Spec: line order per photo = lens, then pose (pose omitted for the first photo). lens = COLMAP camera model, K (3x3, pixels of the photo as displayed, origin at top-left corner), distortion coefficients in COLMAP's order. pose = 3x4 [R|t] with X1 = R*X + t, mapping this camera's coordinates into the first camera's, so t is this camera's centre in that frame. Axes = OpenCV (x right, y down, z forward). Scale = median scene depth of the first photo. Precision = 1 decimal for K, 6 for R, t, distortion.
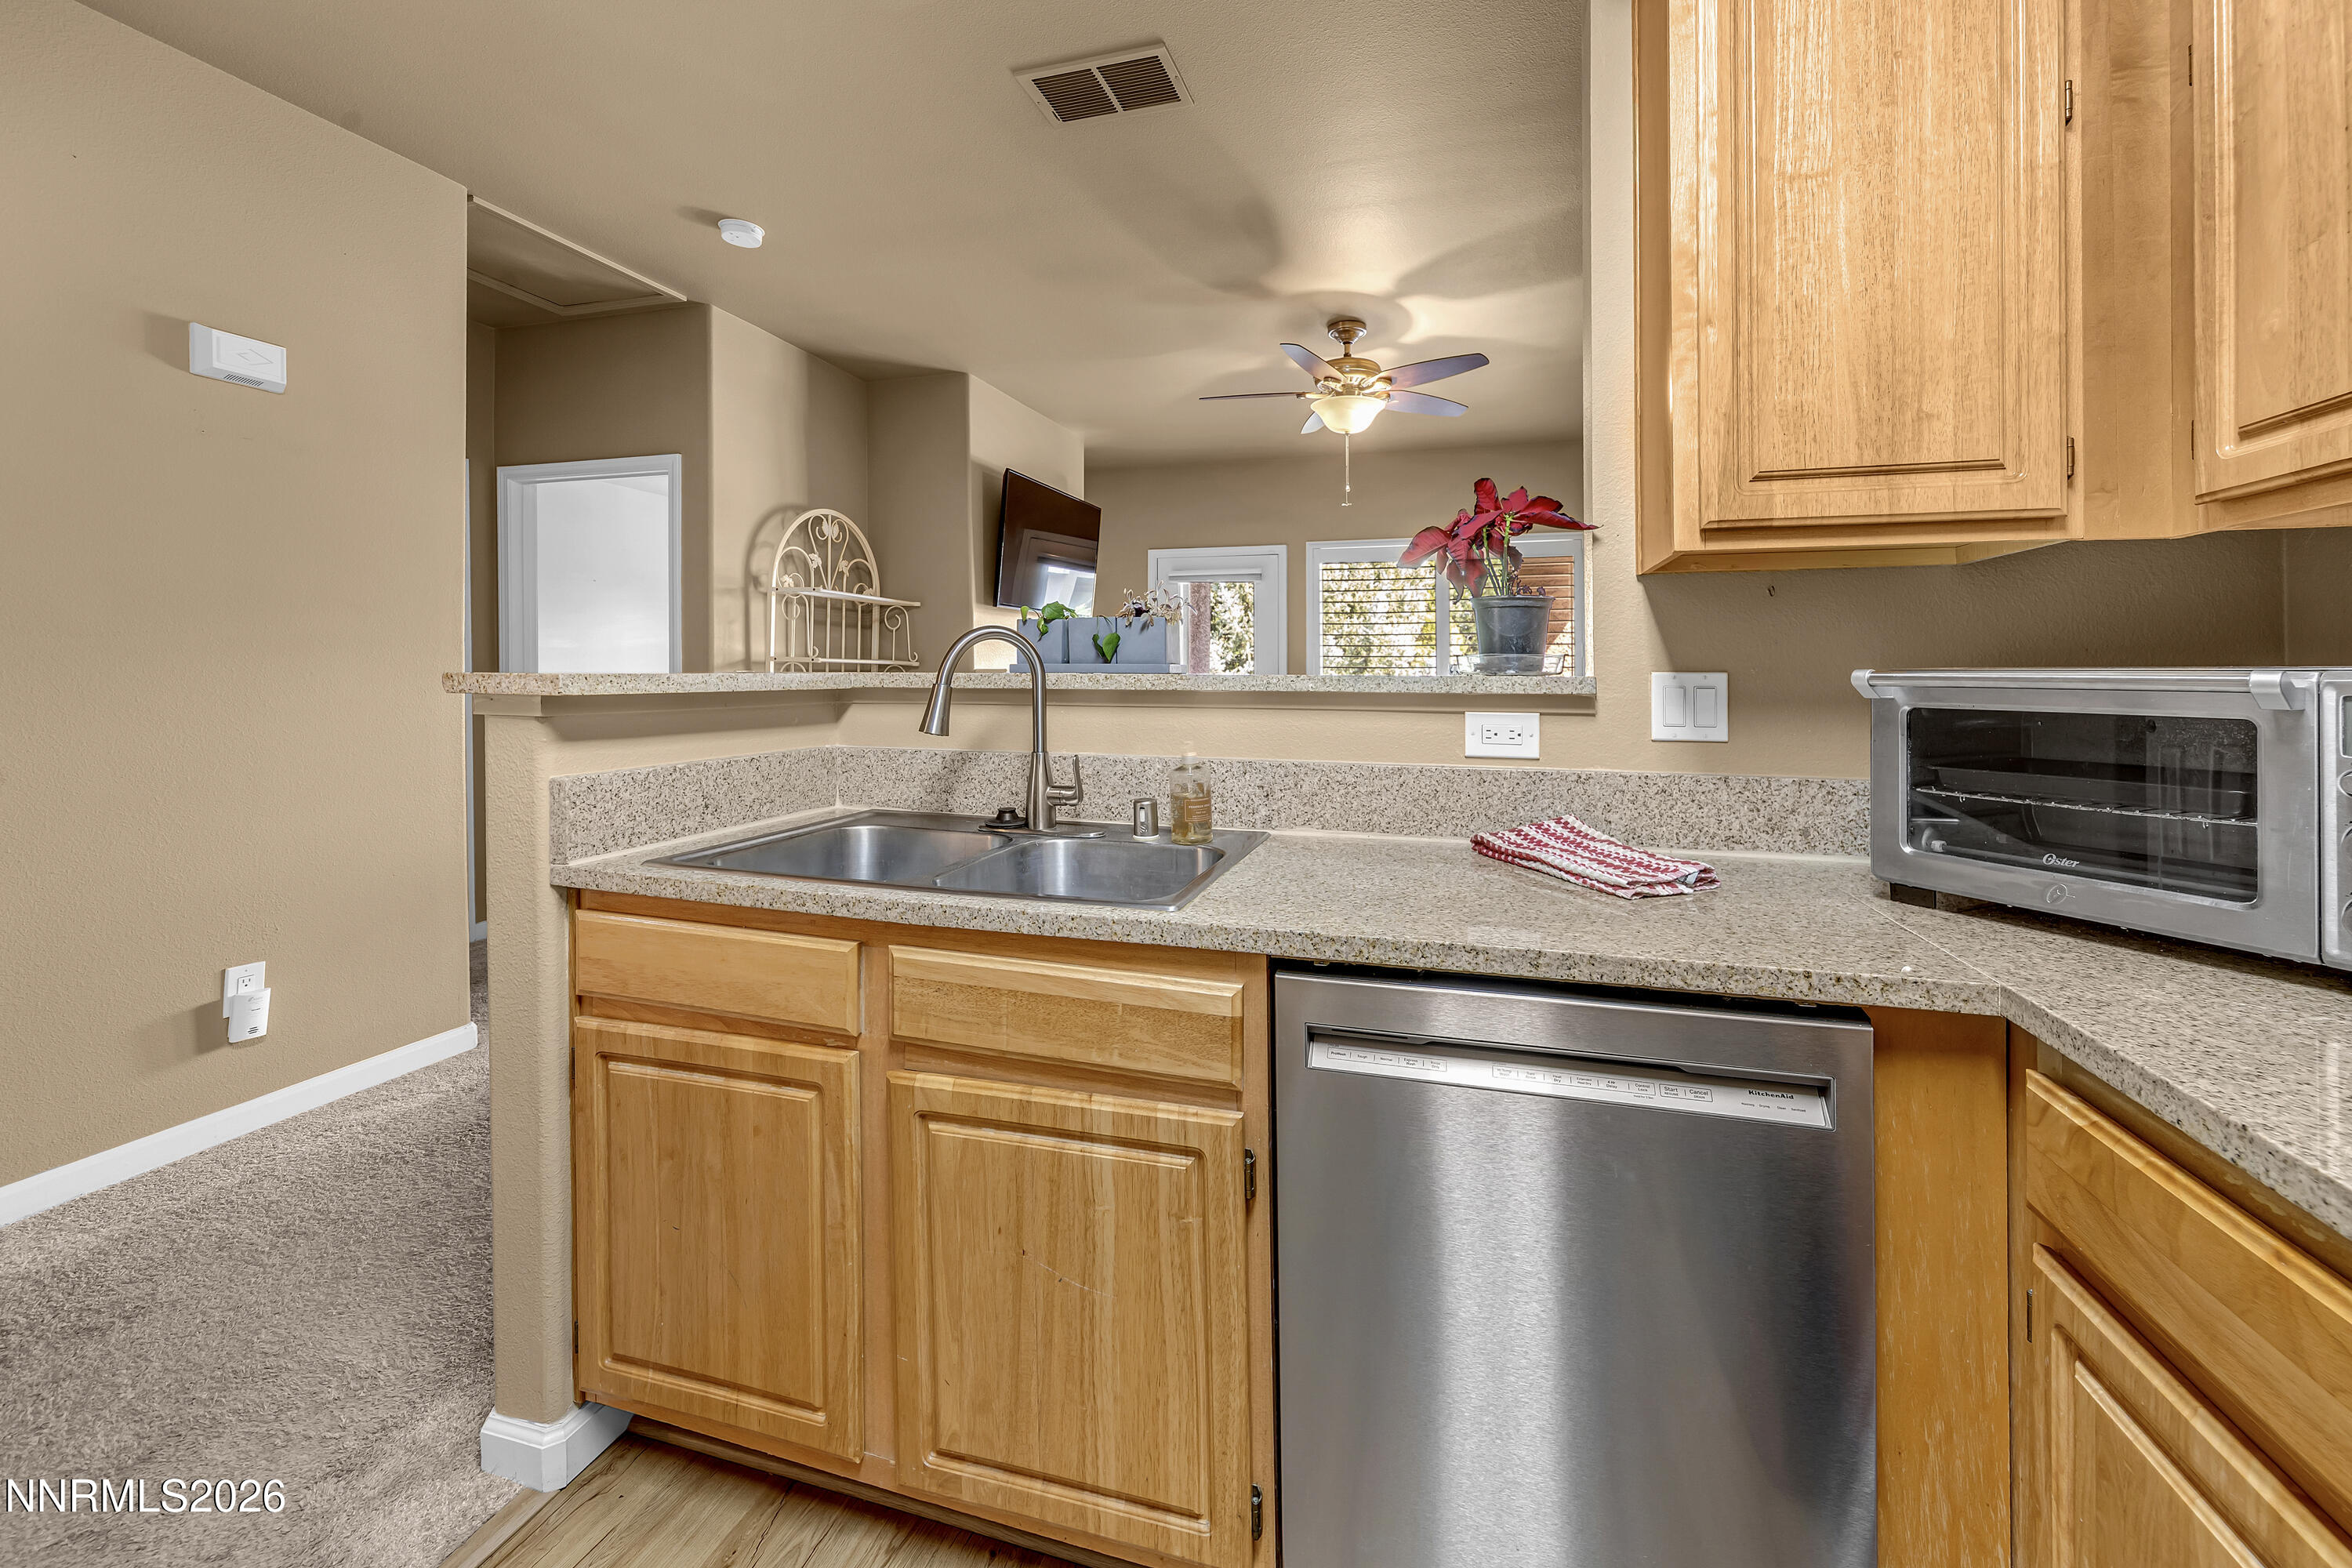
lens RADIAL K [[945.9, 0, 1196.1], [0, 945.9, 655.8], [0, 0, 1]] dist [0.002094, -0.000096]
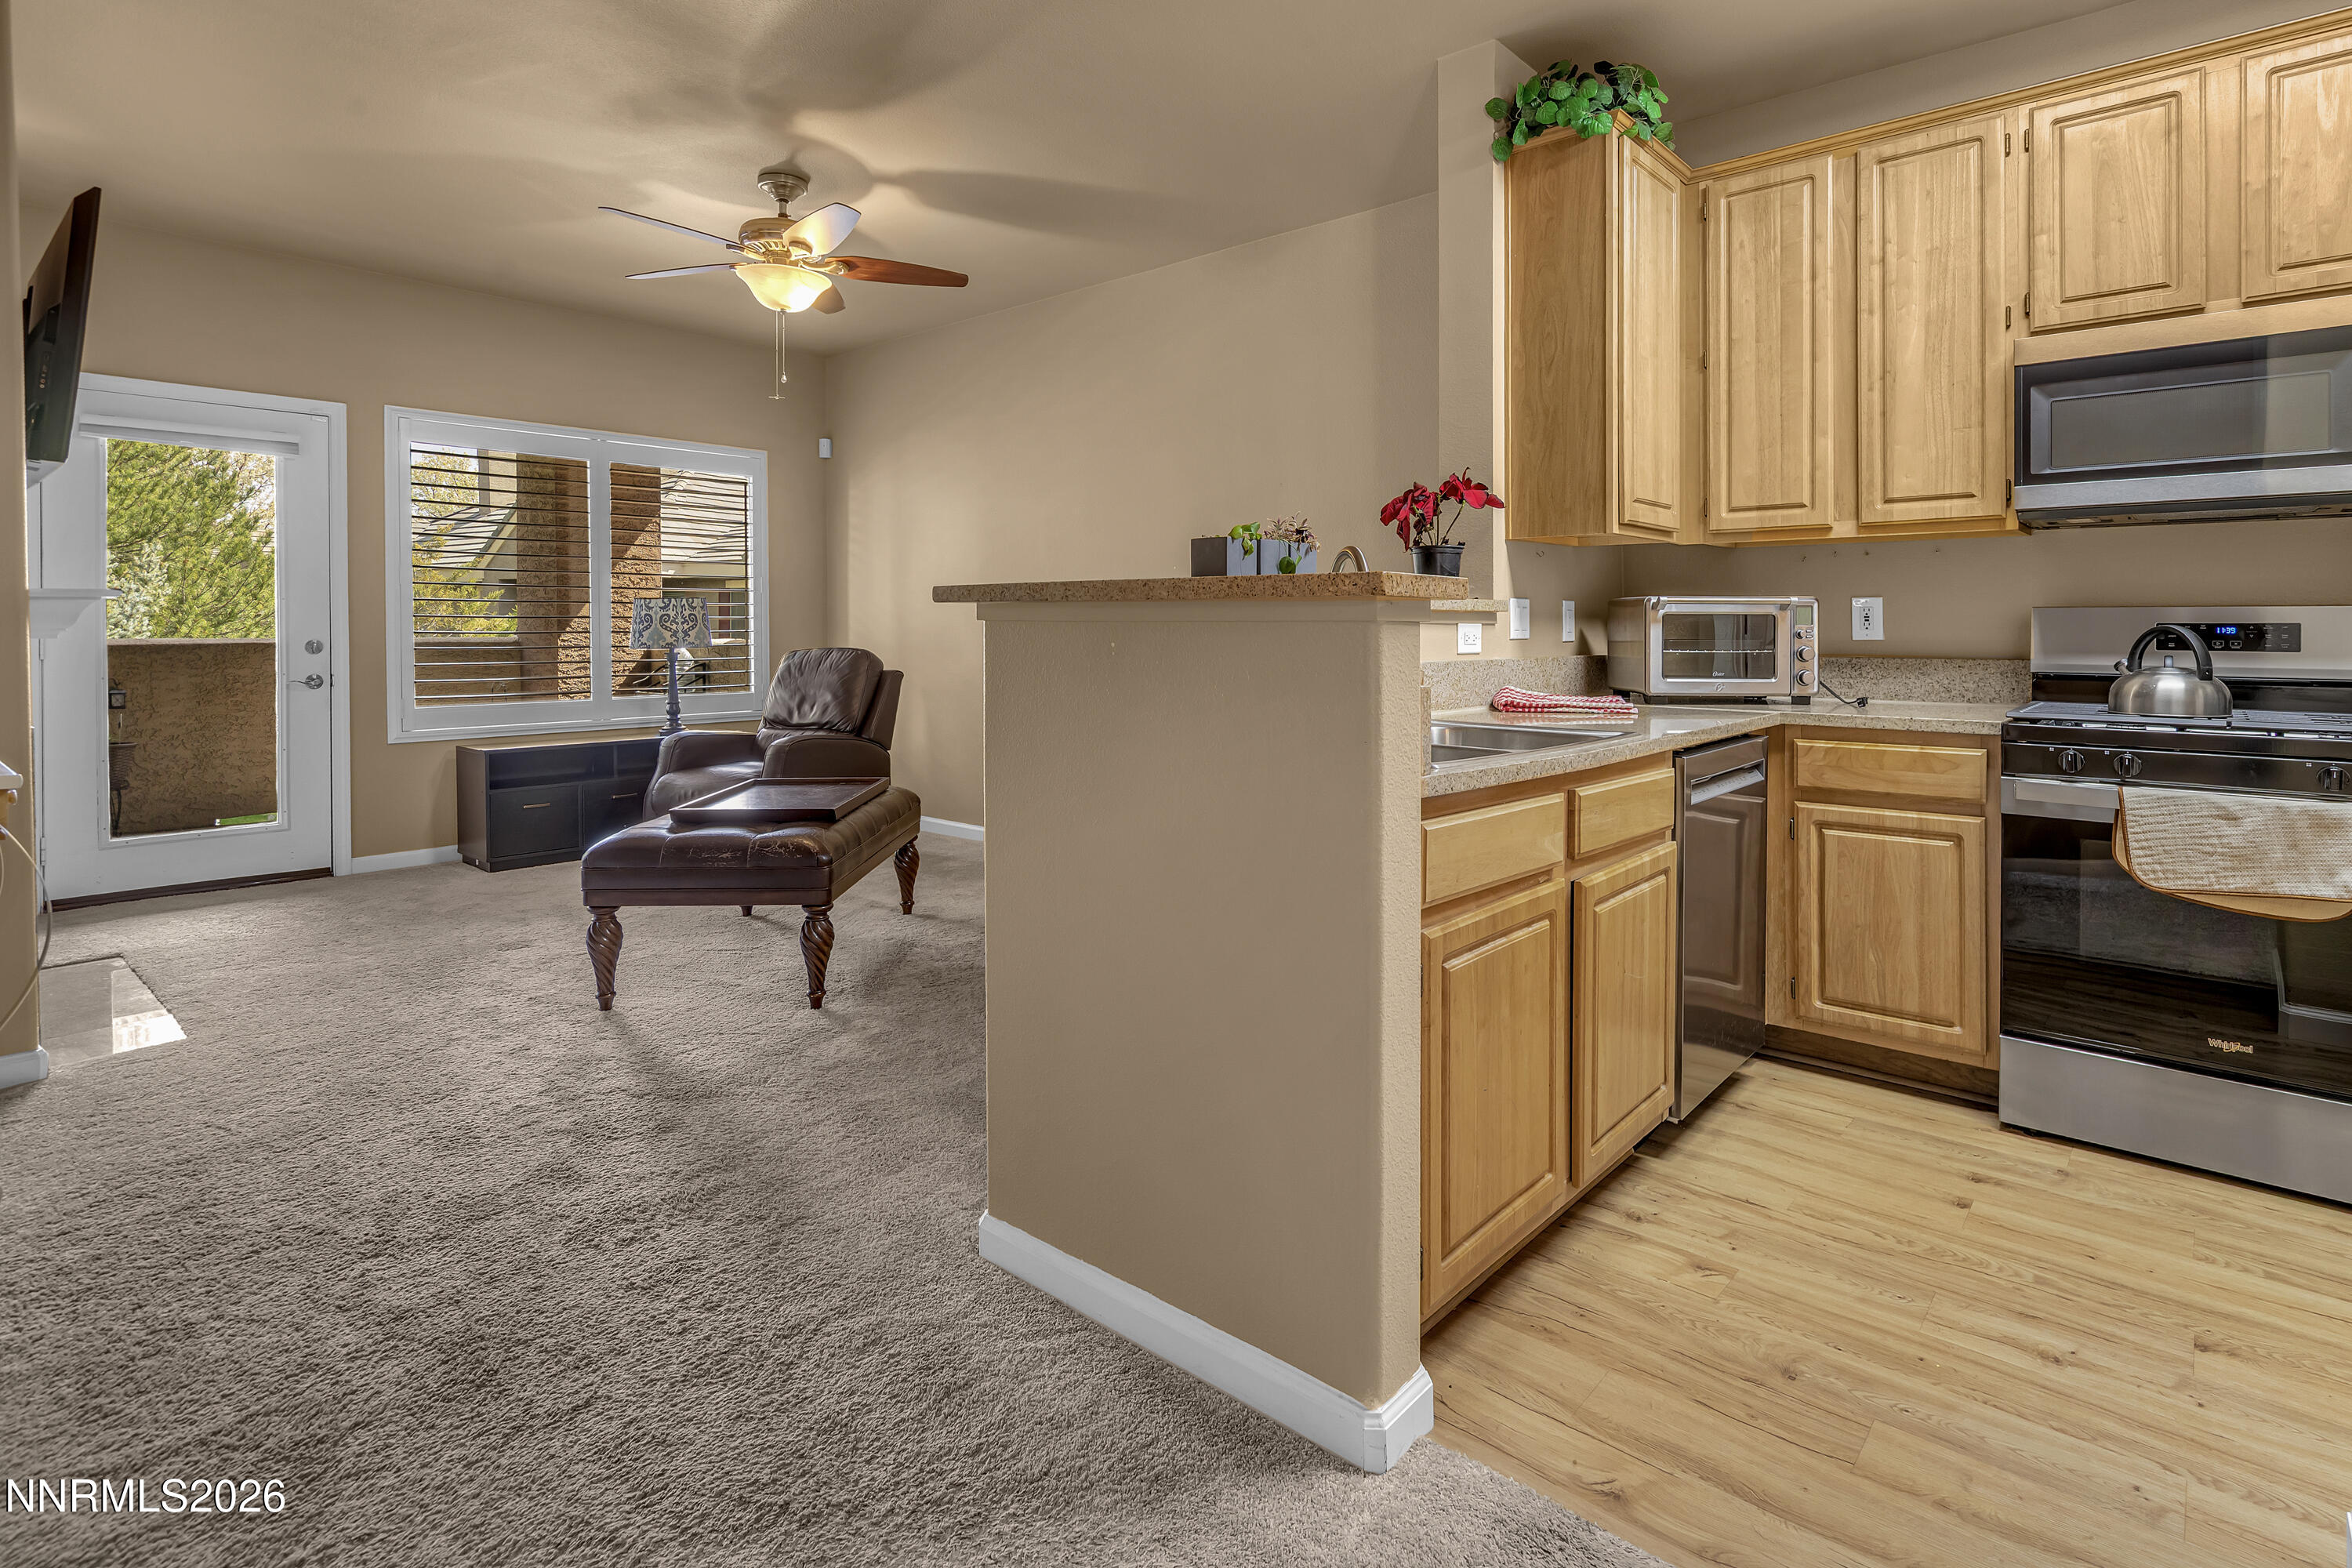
lens RADIAL K [[1209.5, 0, 1185.9], [0, 1209.5, 640.9], [0, 0, 1]] dist [0.007349, -0.000866]
pose [[0.416741, -0.015165, 0.908899, -2.047736], [-0.015144, 0.999606, 0.023622, 0.061510], [-0.908899, -0.023609, 0.416347, 0.765526]]
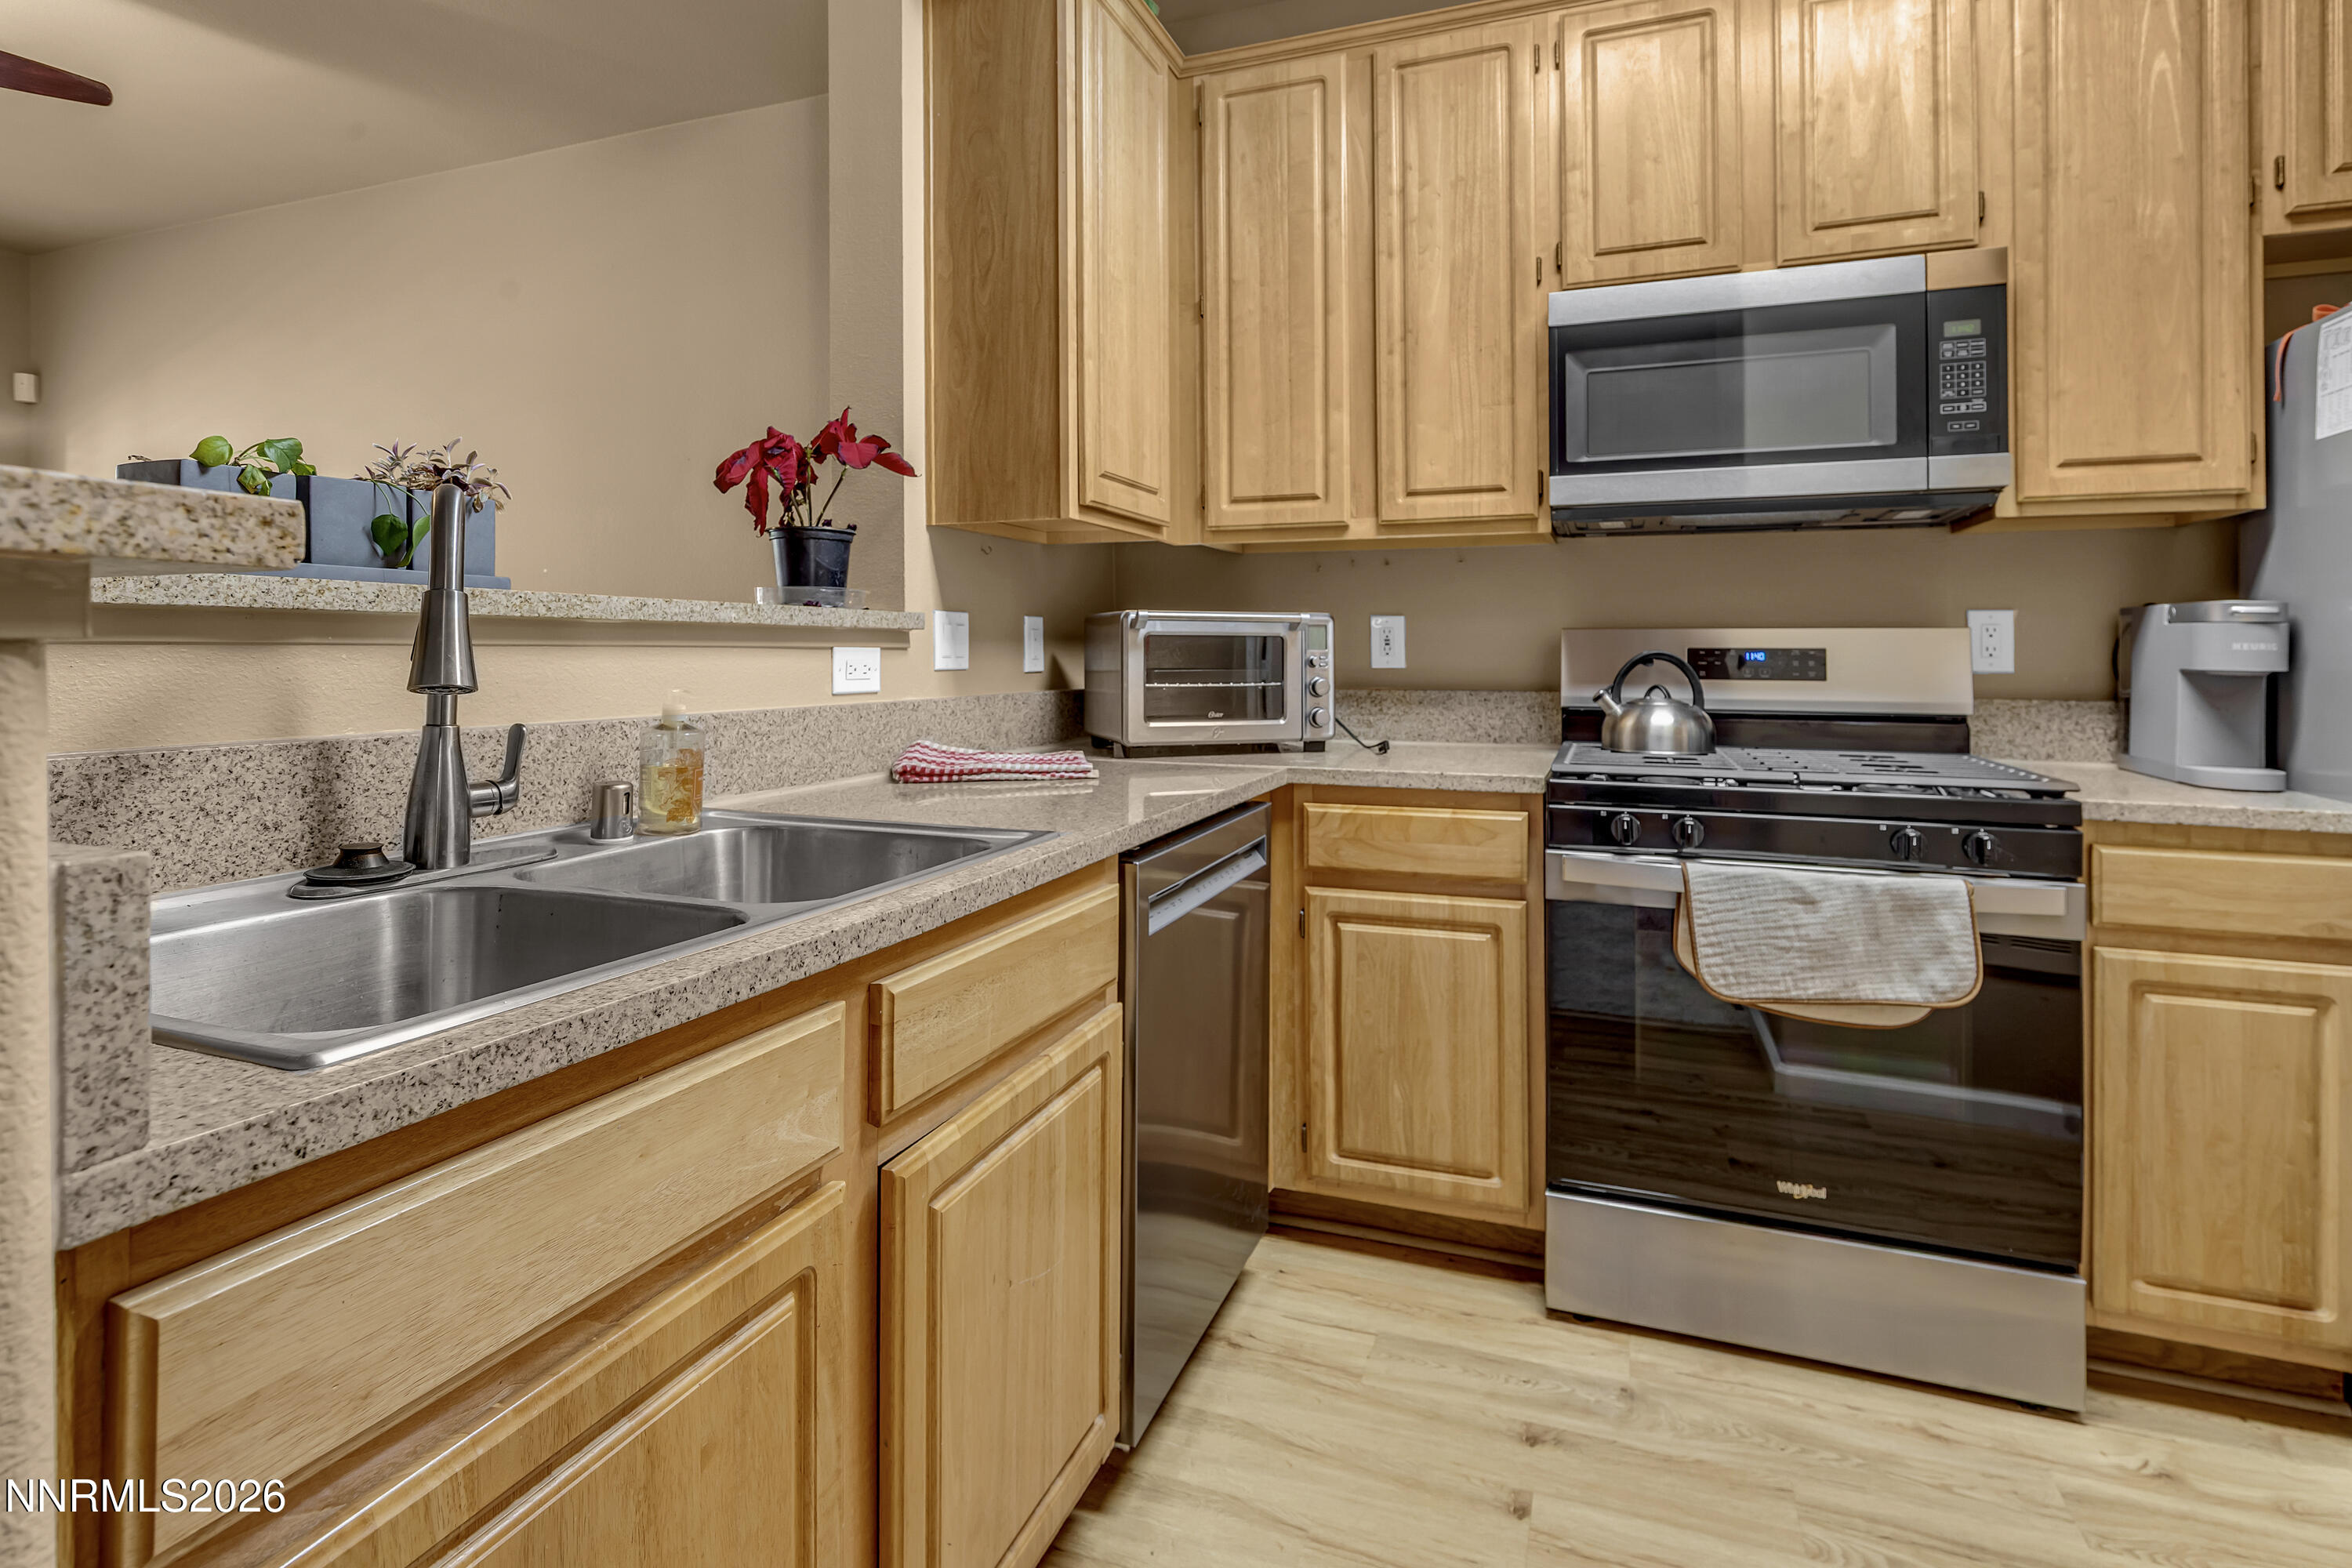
lens RADIAL K [[1143.0, 0, 1216.0], [0, 1143.0, 661.2], [0, 0, 1]] dist [-0.000141, 0.000020]
pose [[0.059792, -0.013139, 0.998124, -1.070659], [-0.018200, 0.999733, 0.014250, 0.063422], [-0.998045, -0.019018, 0.059537, 0.699691]]
